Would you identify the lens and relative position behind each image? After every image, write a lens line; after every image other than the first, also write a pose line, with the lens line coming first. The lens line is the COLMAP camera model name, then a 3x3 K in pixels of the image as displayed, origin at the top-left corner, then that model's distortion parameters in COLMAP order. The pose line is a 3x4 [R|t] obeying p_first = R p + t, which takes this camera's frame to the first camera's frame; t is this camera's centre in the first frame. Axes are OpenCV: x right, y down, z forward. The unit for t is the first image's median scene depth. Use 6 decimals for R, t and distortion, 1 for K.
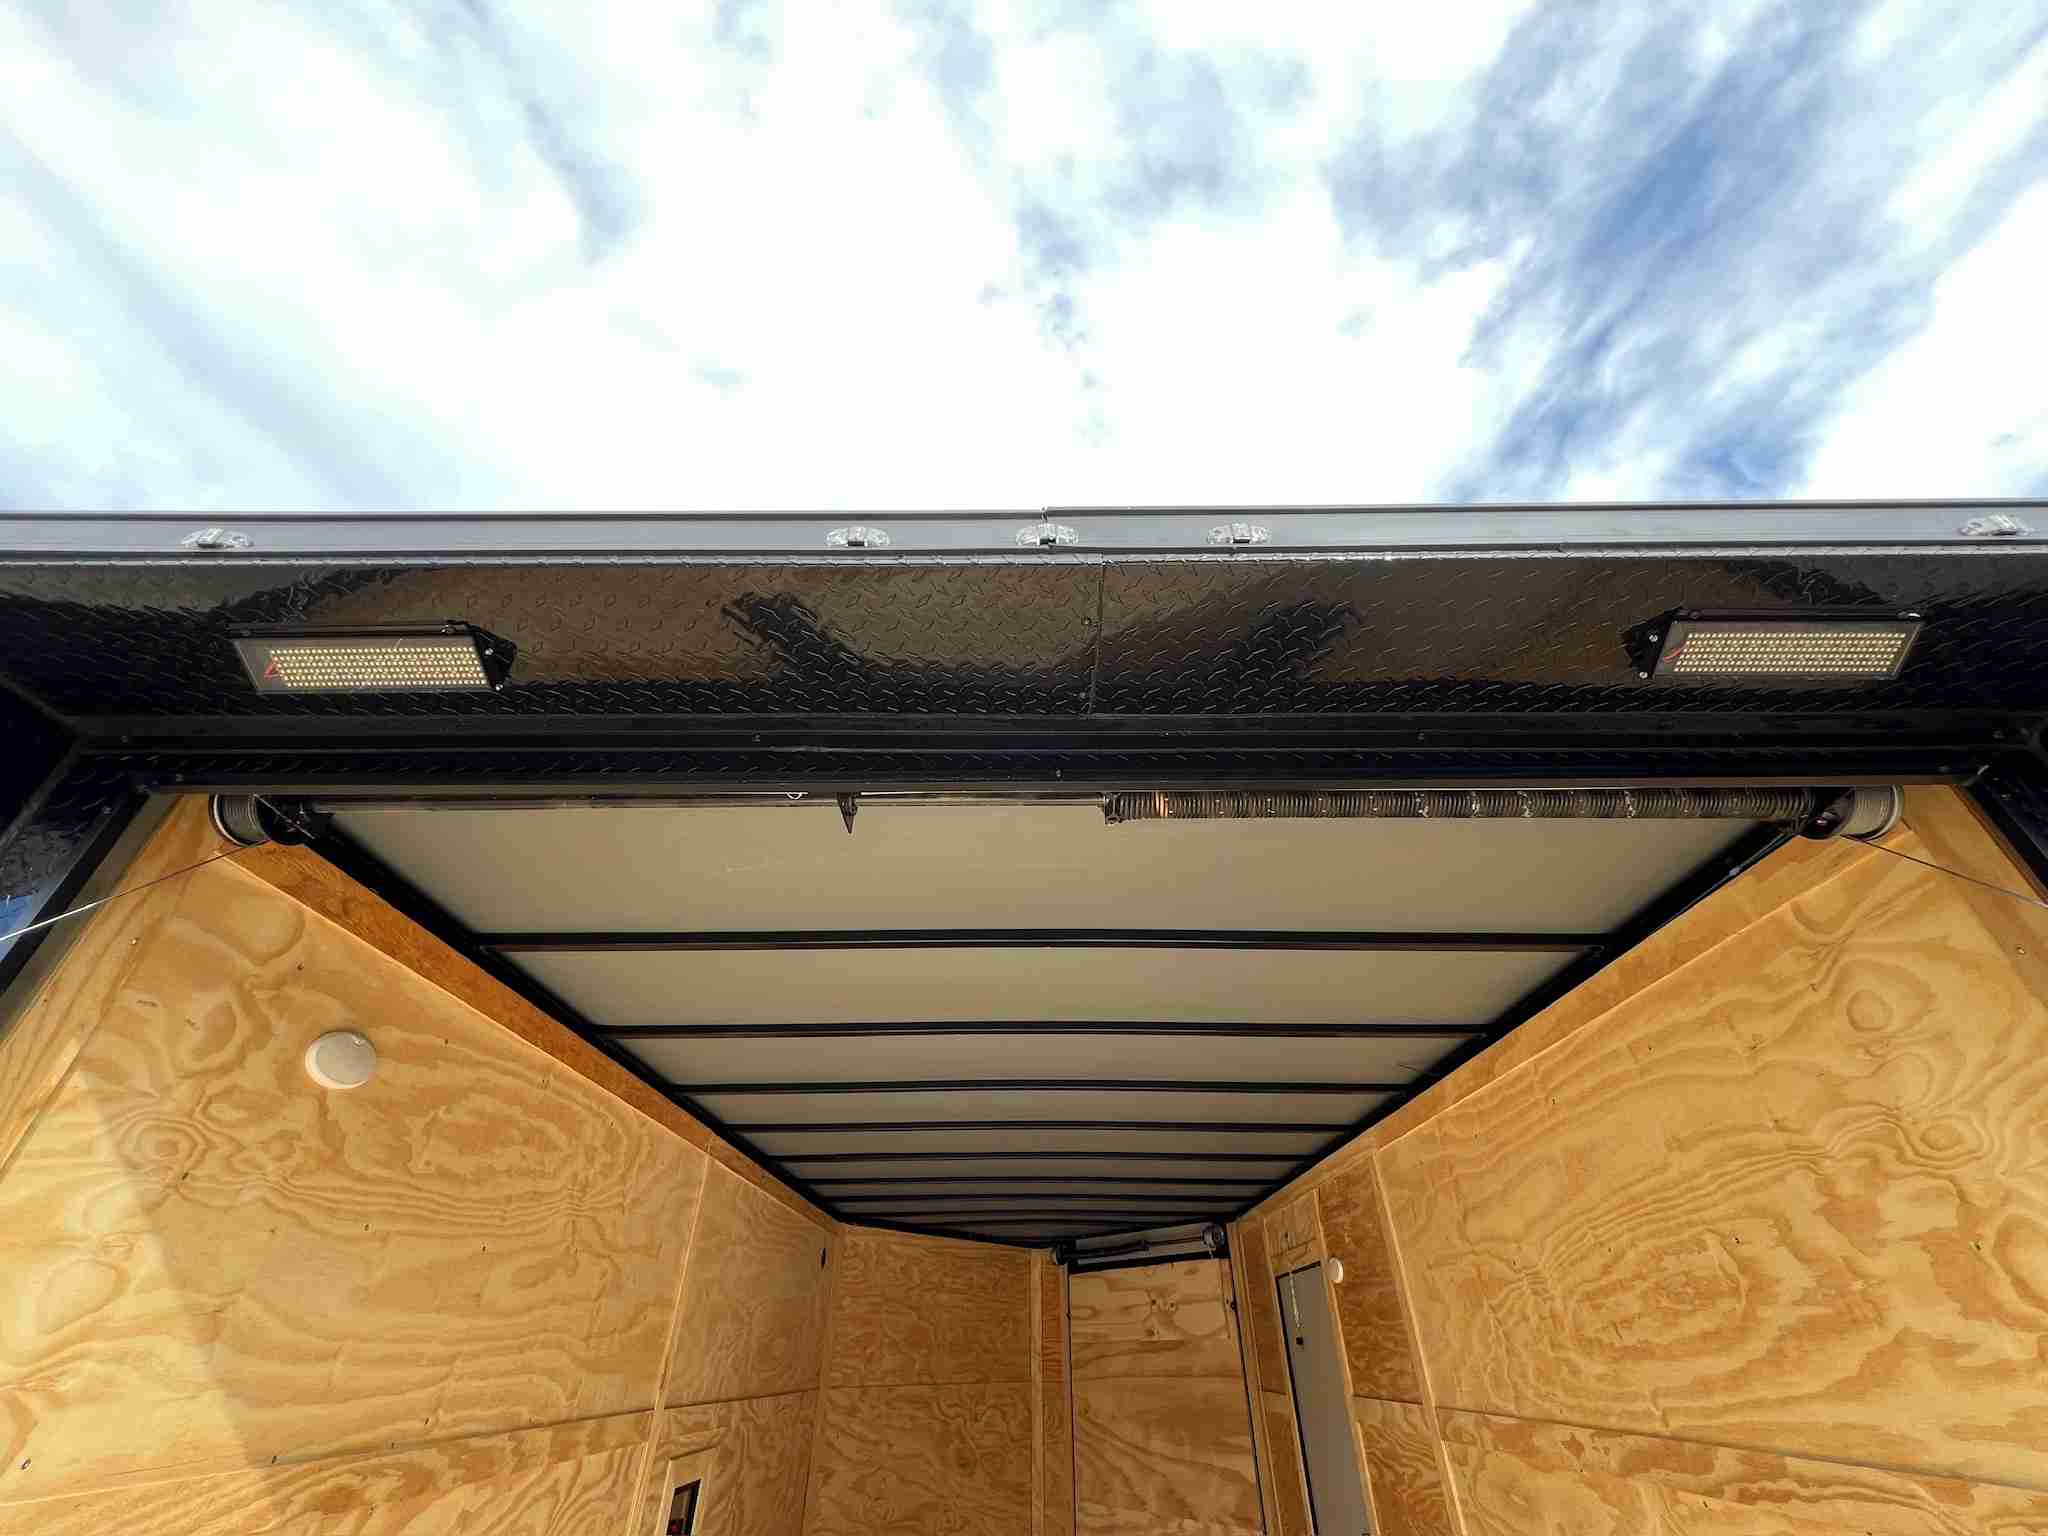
lens RADIAL K [[824.8, 0, 1025.6], [0, 824.8, 766.8], [0, 0, 1]] dist [0.001853, -0.000615]
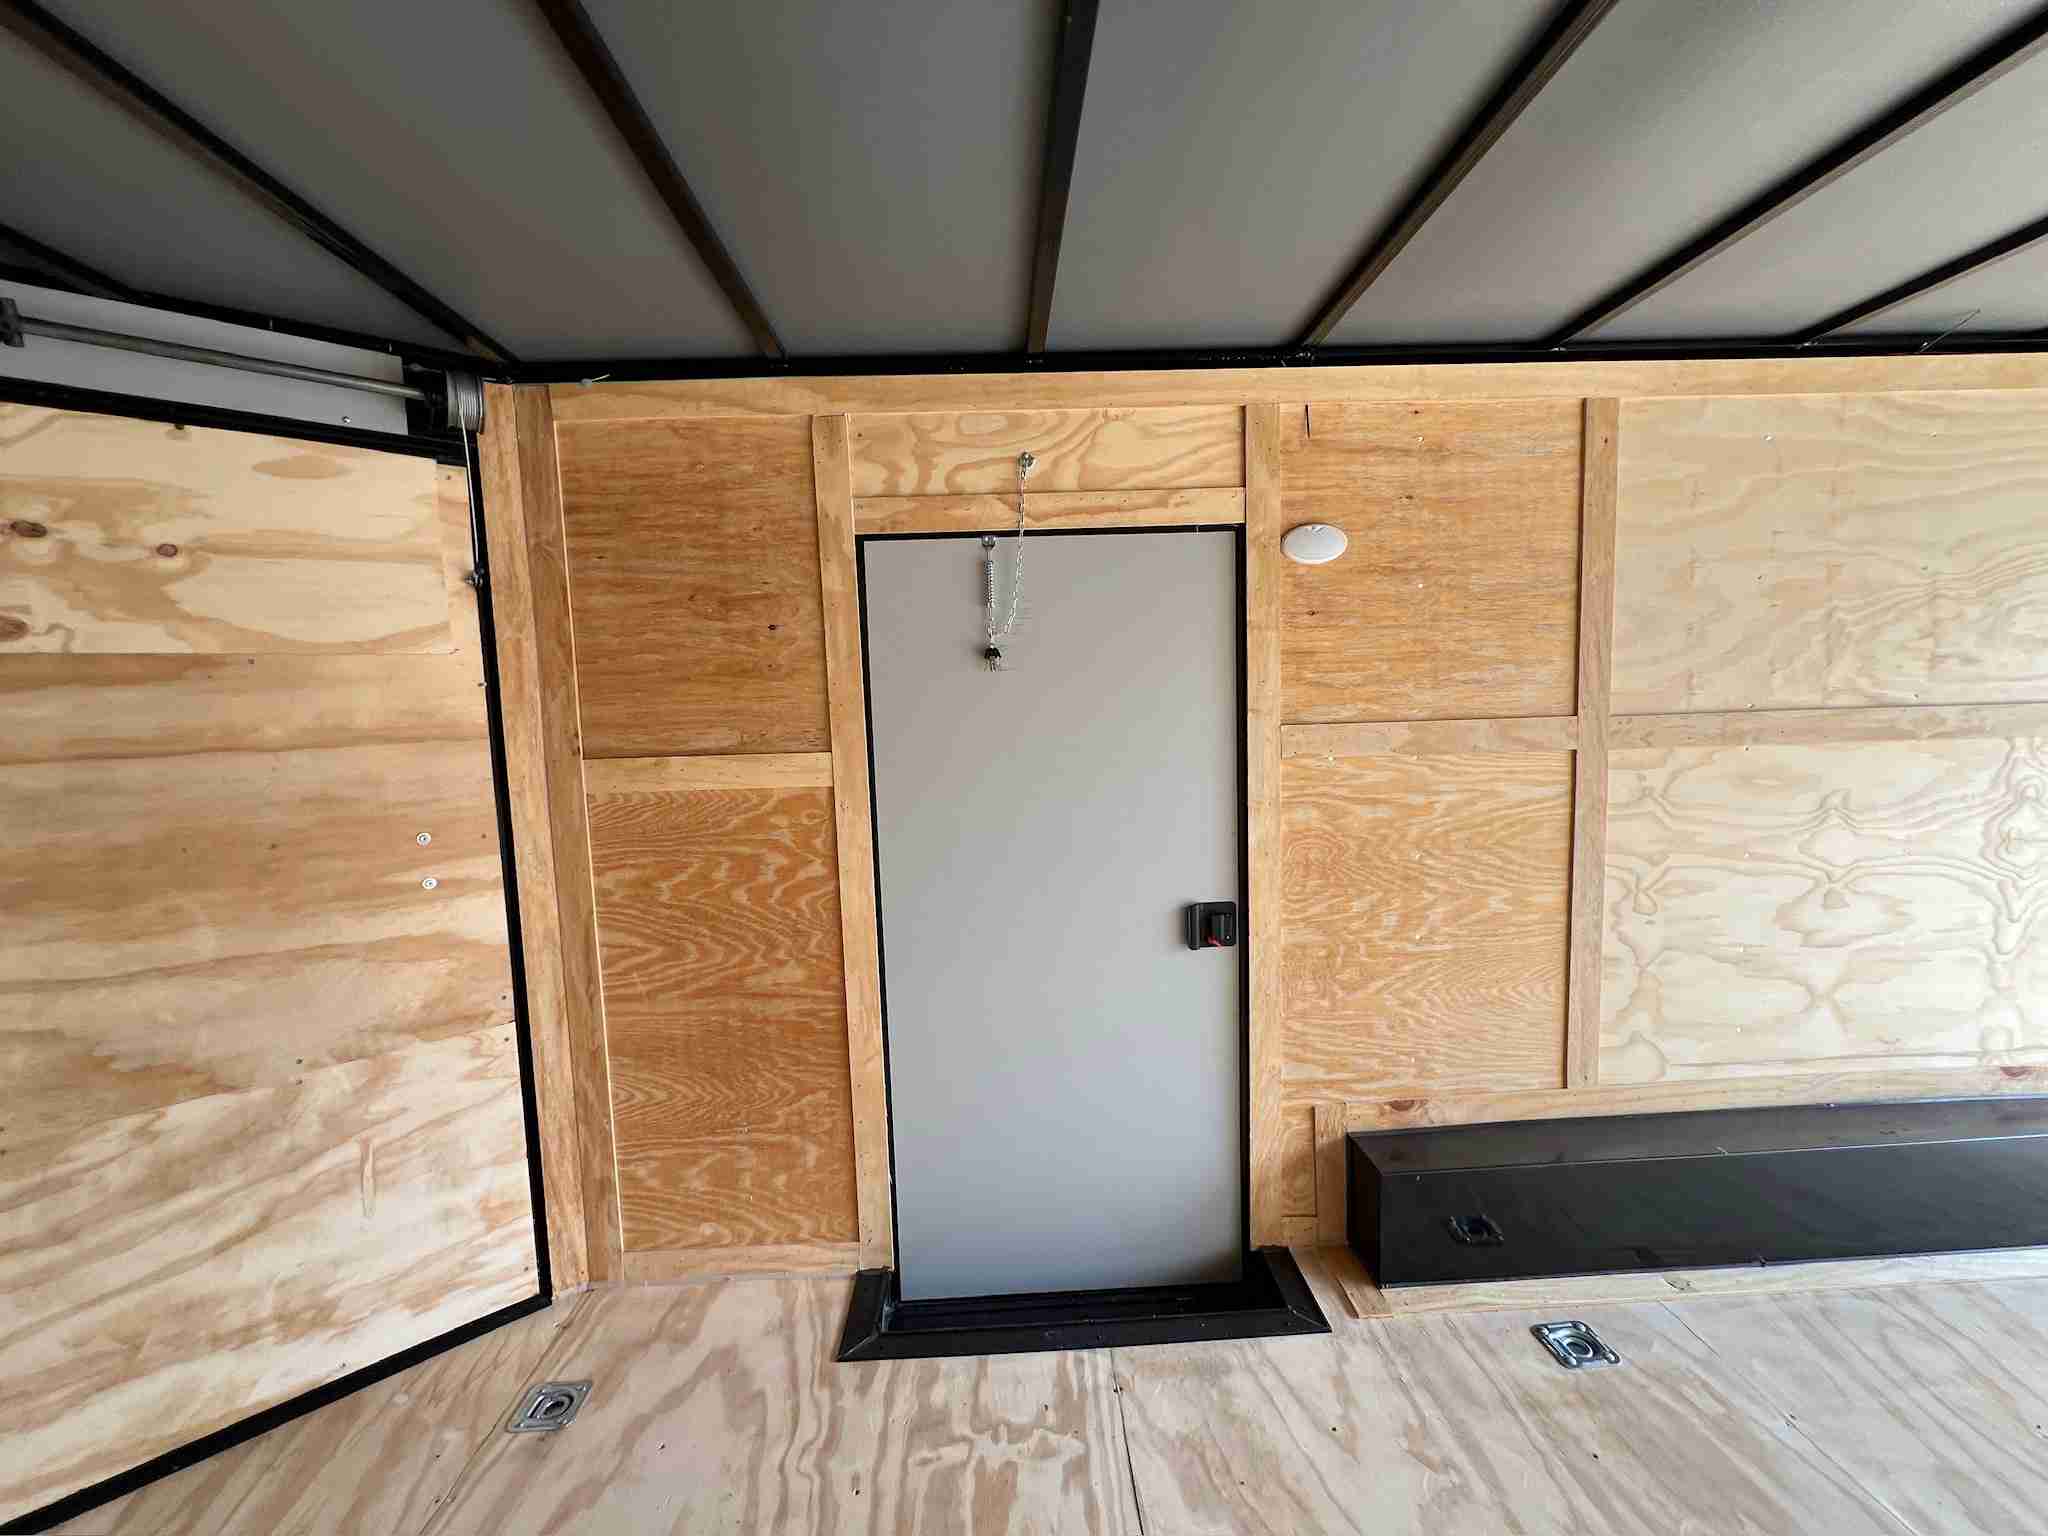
lens RADIAL K [[822.7, 0, 1029.5], [0, 822.7, 765.1], [0, 0, 1]] dist [-0.001539, -0.000296]
pose [[-0.048624, -0.081410, 0.995494, -0.410767], [-0.554048, 0.831478, 0.040934, 1.803638], [-0.831063, -0.549561, -0.085535, 2.474292]]
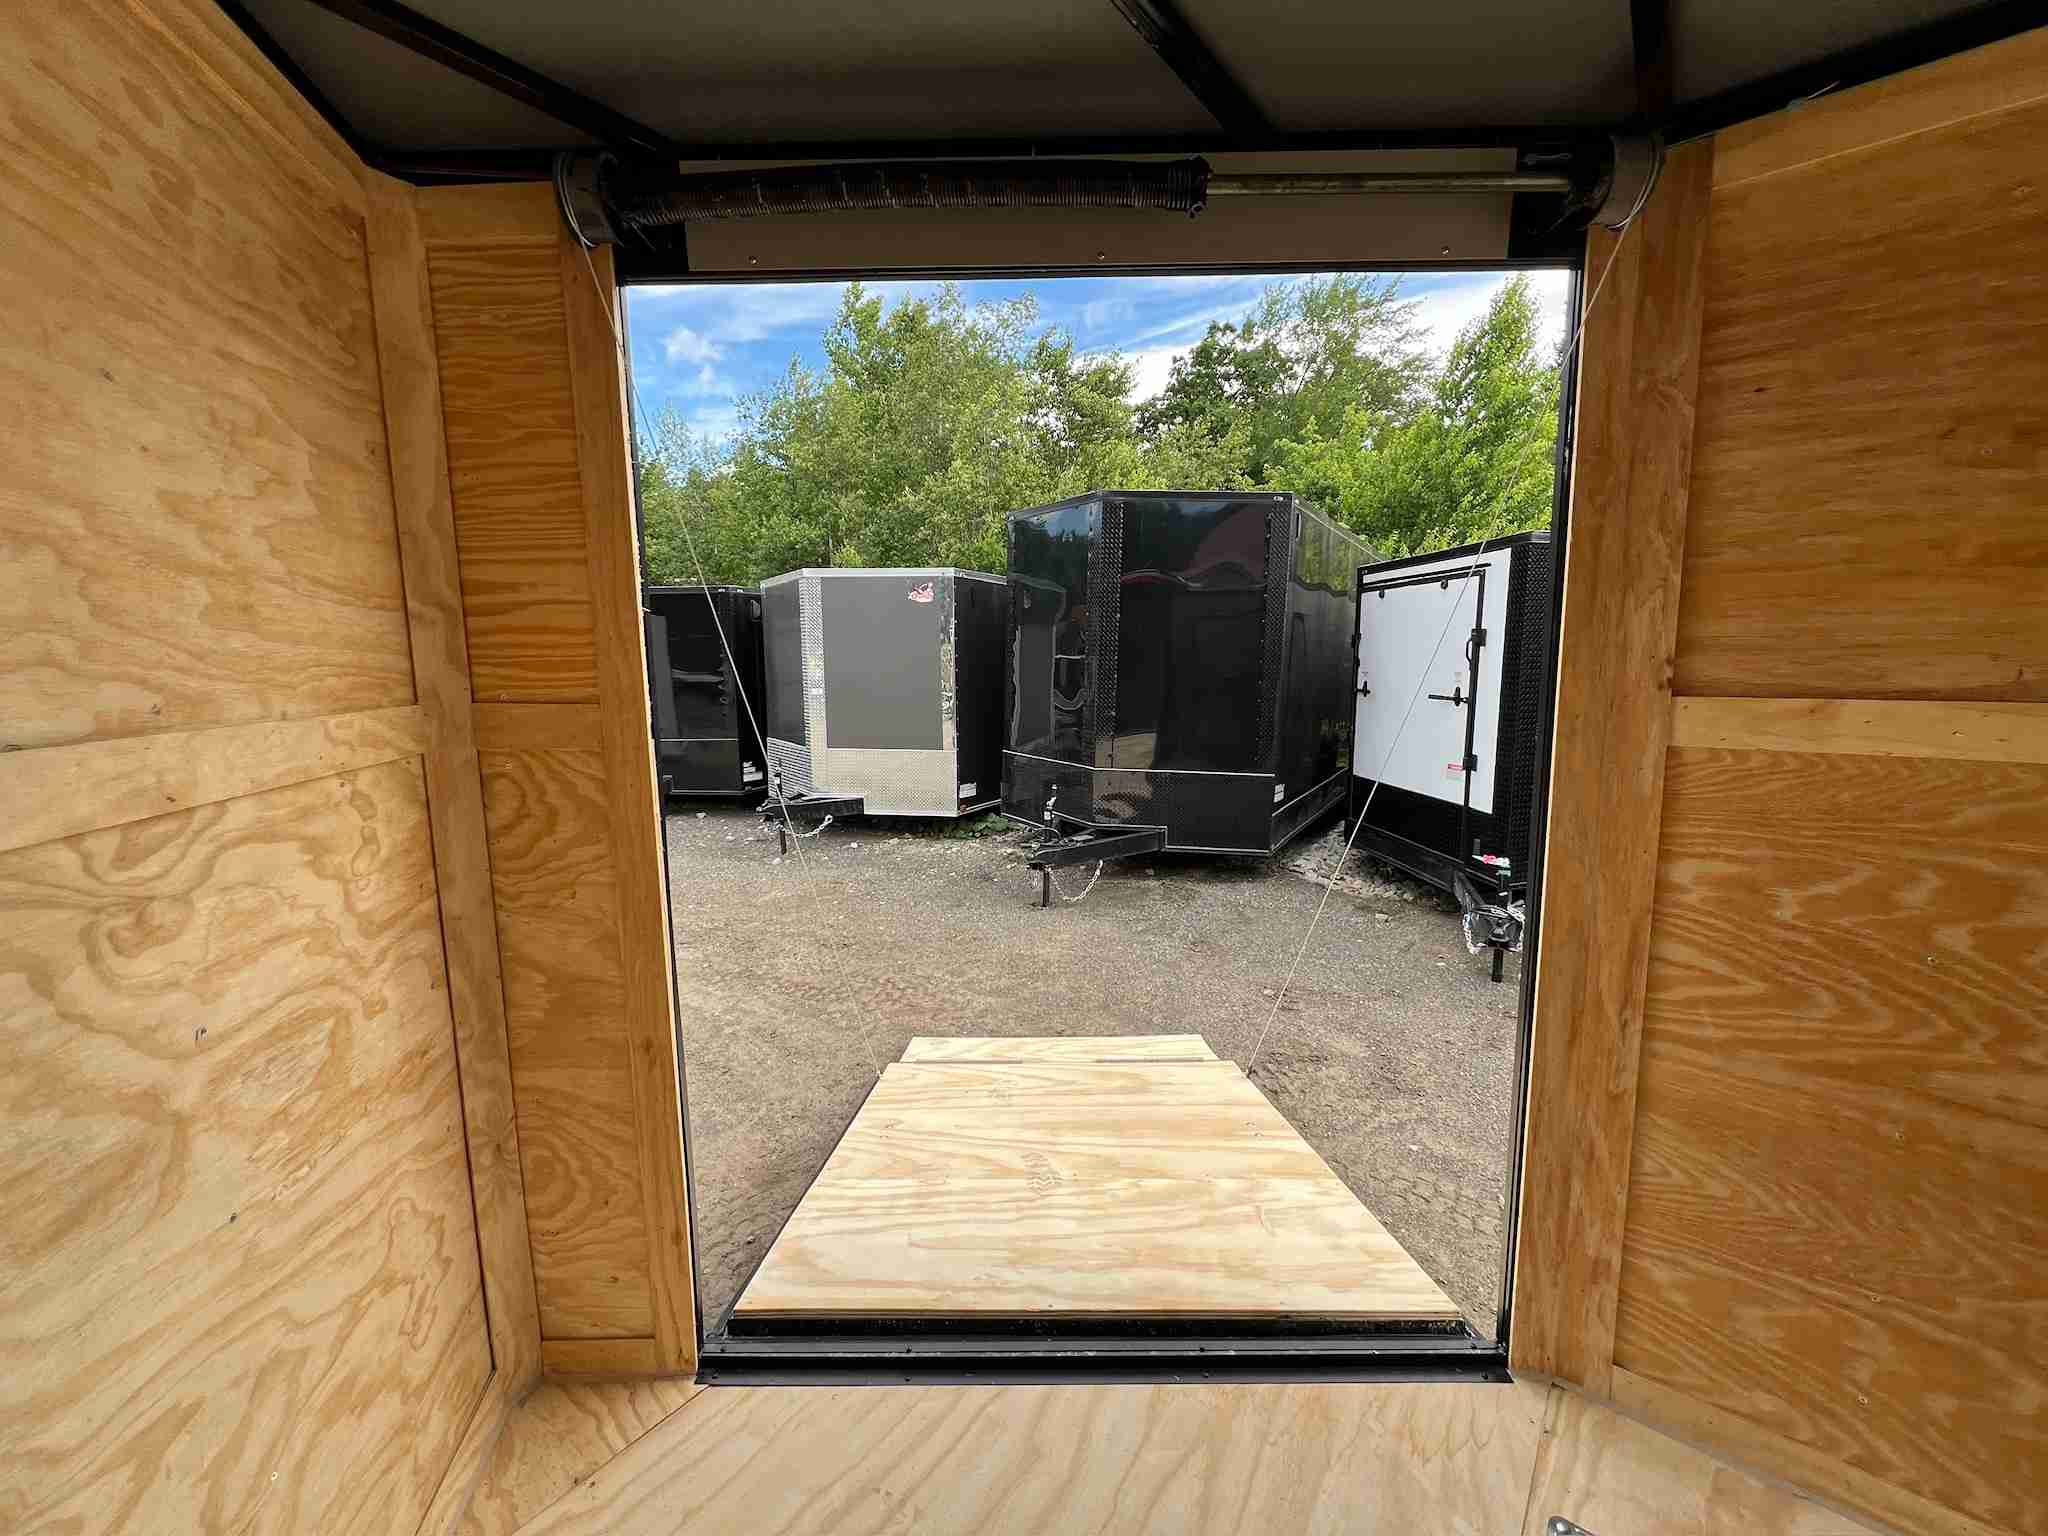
lens RADIAL K [[822.7, 0, 1023.5], [0, 822.7, 762.7], [0, 0, 1]] dist [-0.001539, -0.000296]
pose [[0.622696, -0.109206, 0.774805, -0.251692], [-0.443555, 0.766479, 0.464509, 2.167150], [-0.644599, -0.632917, 0.428845, 2.947073]]
